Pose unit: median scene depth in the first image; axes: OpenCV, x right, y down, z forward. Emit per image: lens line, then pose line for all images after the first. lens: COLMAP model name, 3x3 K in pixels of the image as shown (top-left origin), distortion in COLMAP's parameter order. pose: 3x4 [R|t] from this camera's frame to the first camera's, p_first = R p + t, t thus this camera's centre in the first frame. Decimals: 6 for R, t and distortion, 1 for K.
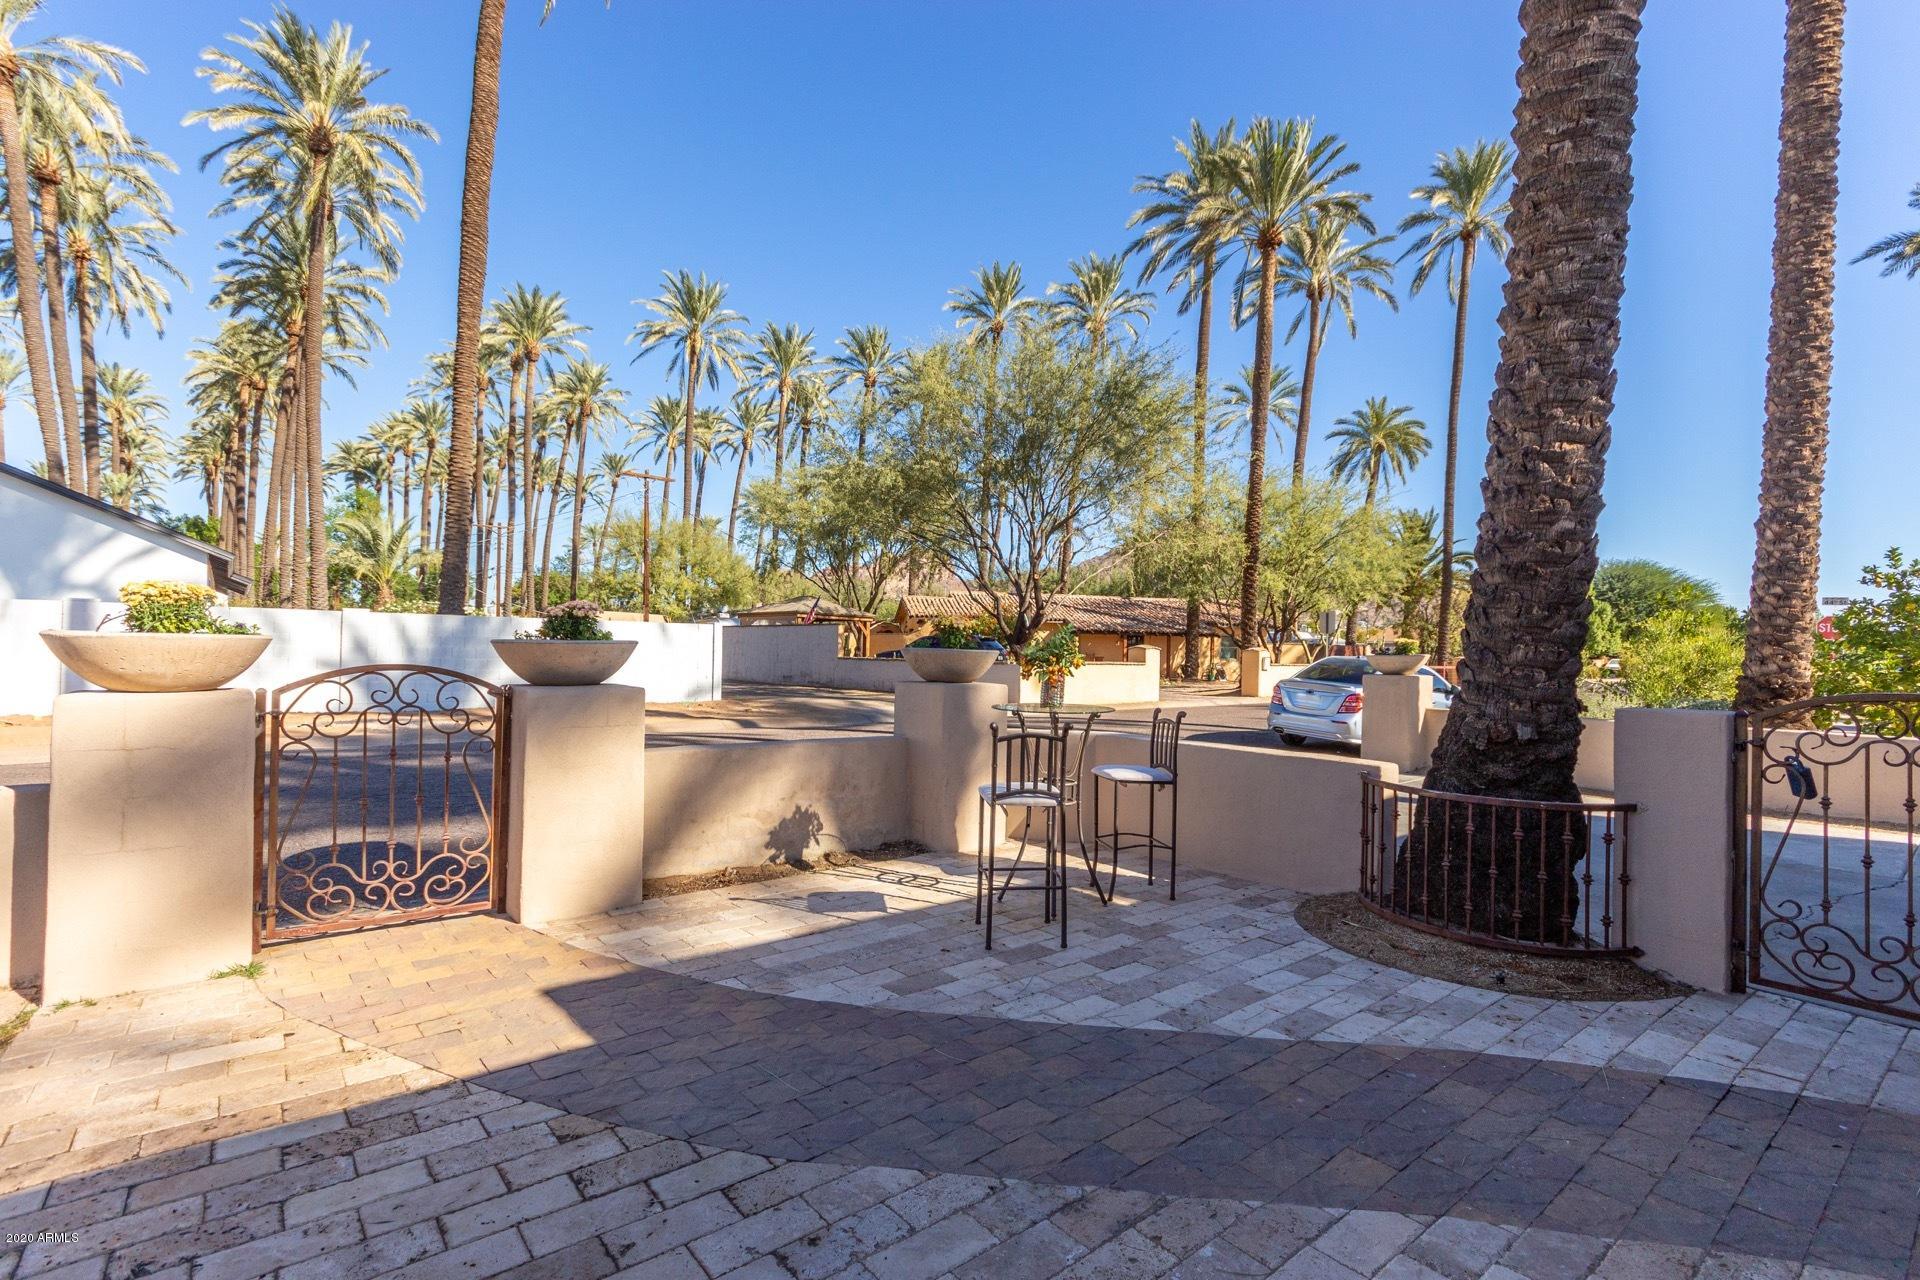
lens RADIAL K [[906.8, 0, 979.3], [0, 906.8, 650.0], [0, 0, 1]] dist [0.014071, 0.001198]
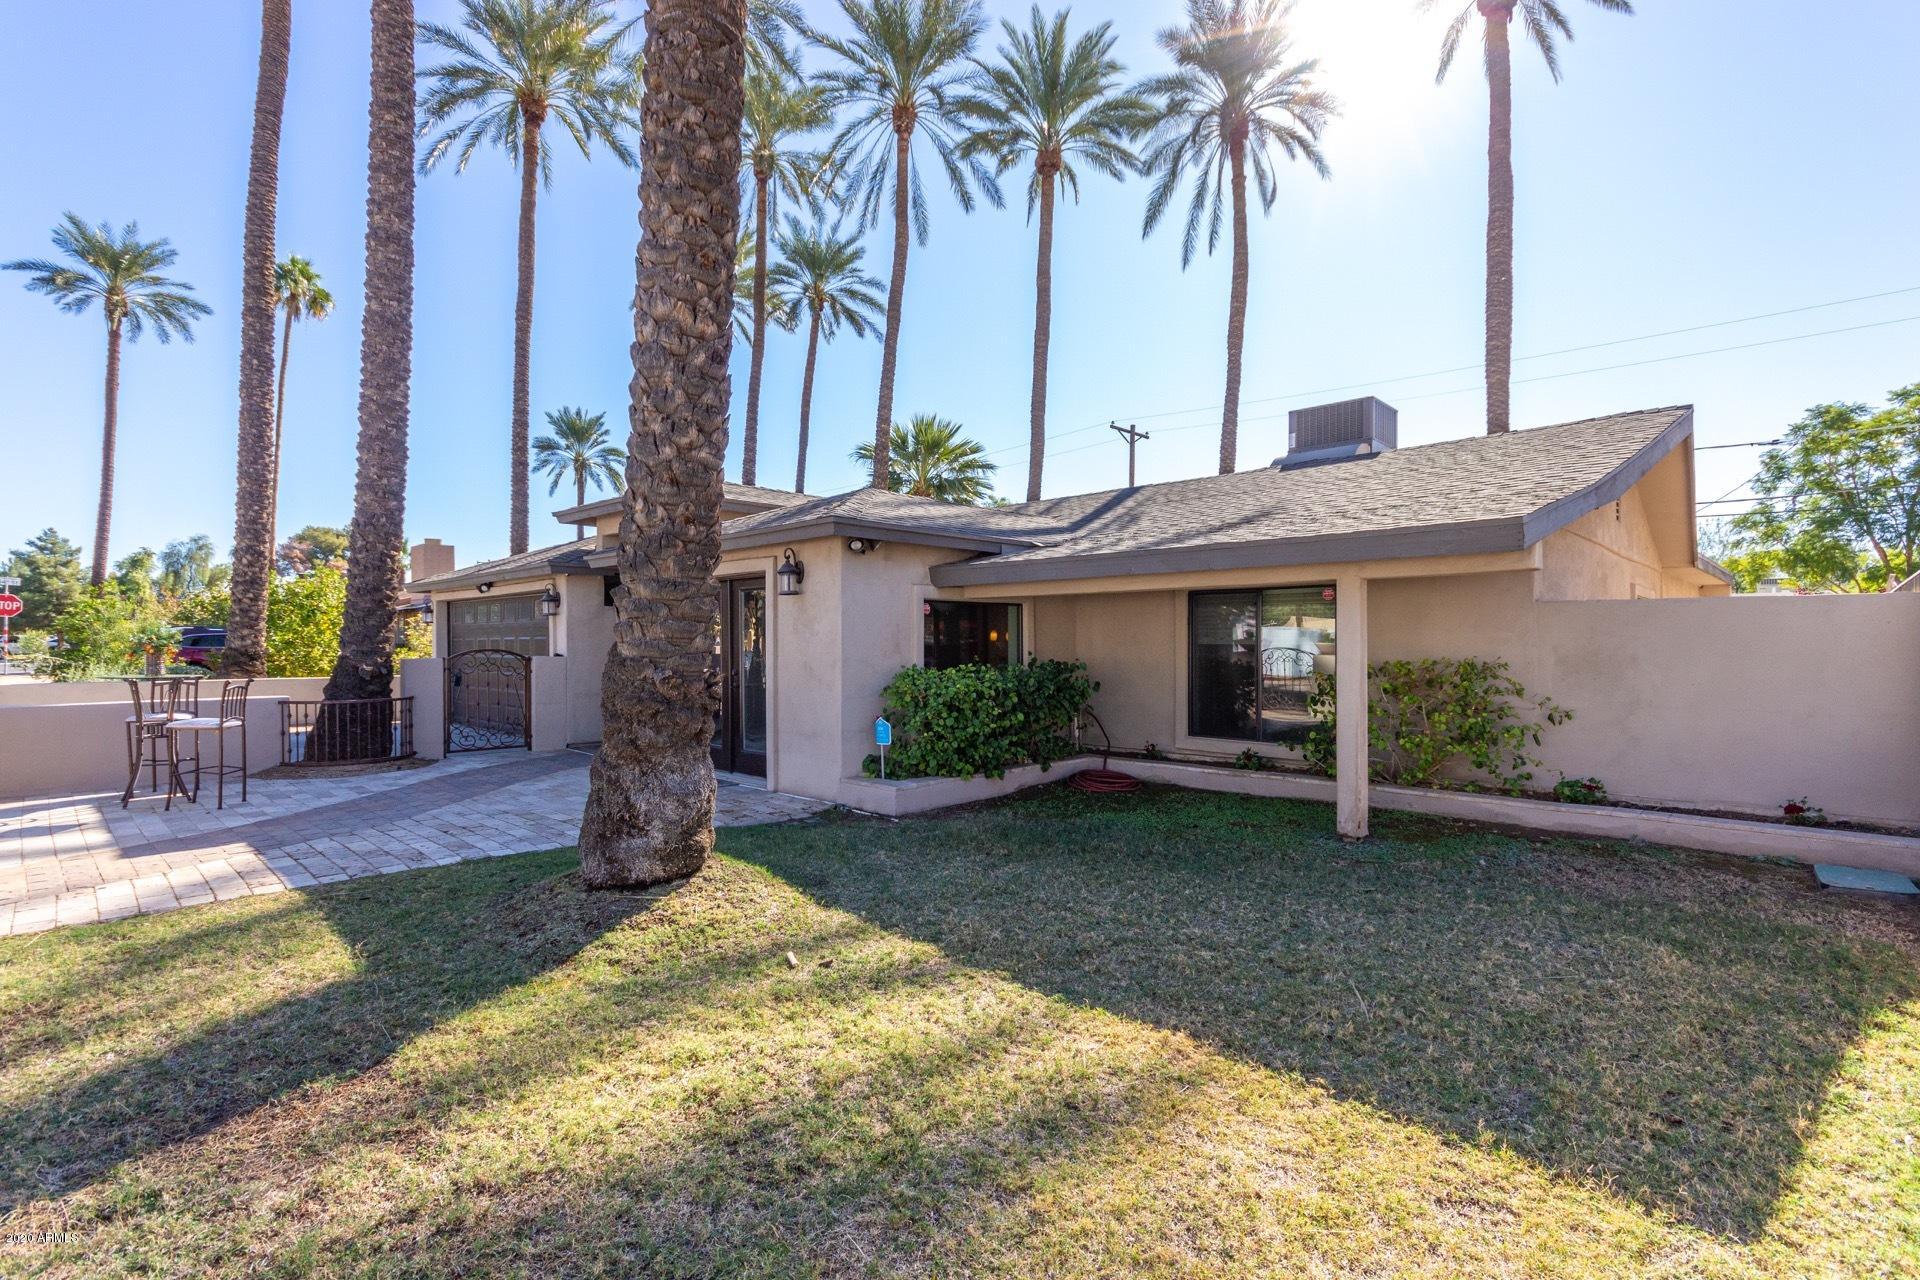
lens RADIAL K [[861.3, 0, 976.1], [0, 861.3, 645.4], [0, 0, 1]] dist [0.005625, 0.000619]
pose [[-0.112160, -0.015598, 0.993568, -0.840170], [-0.011534, 0.999830, 0.014394, -0.012133], [-0.993623, -0.009846, -0.112321, -0.133649]]
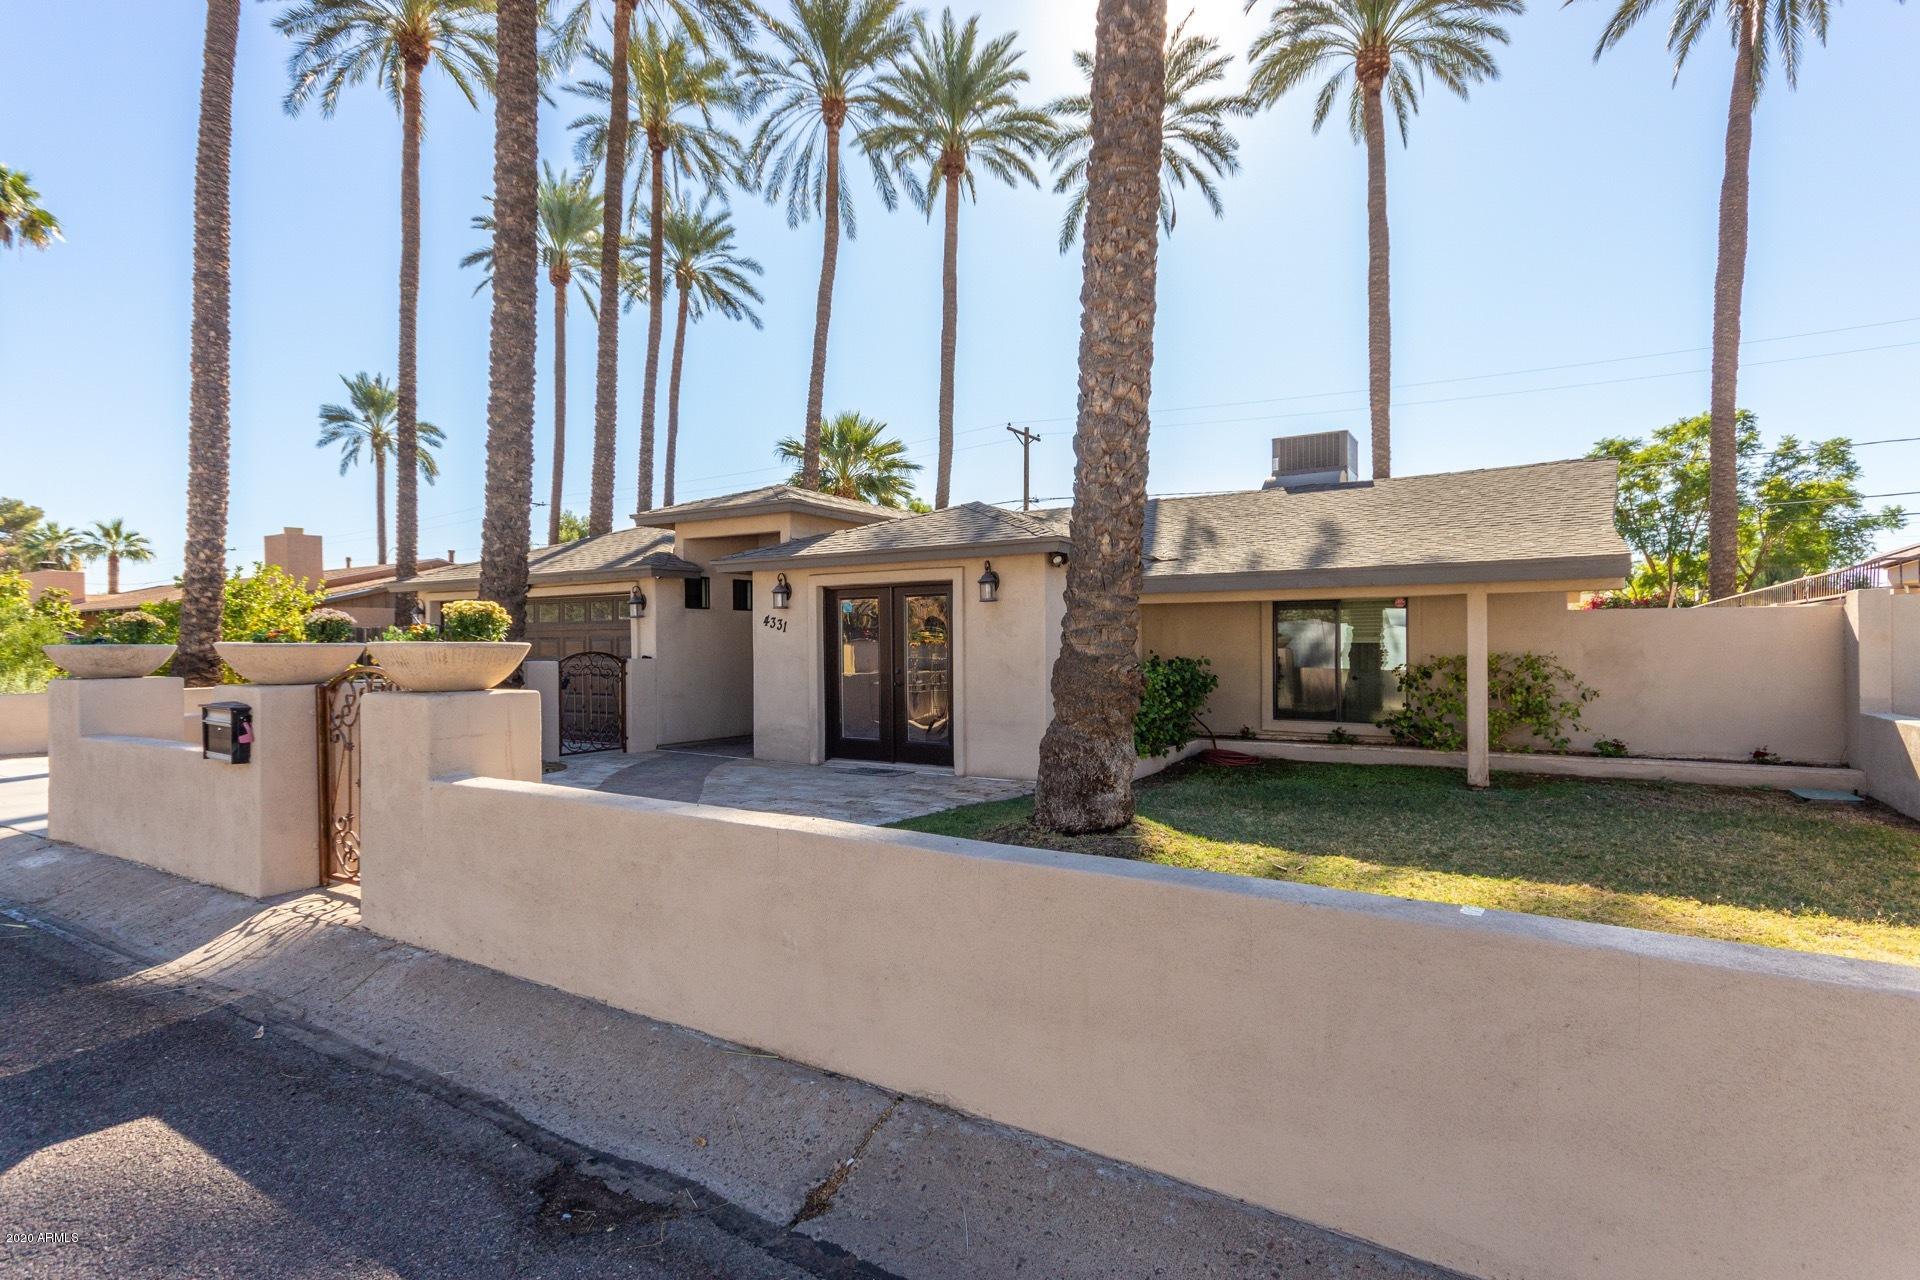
lens RADIAL K [[906.8, 0, 979.4], [0, 906.8, 639.8], [0, 0, 1]] dist [0.014071, 0.001198]
pose [[-0.316169, -0.008853, 0.948661, -0.937564], [-0.008221, 0.999944, 0.006591, -0.011471], [-0.948667, -0.005715, -0.316224, 0.283725]]
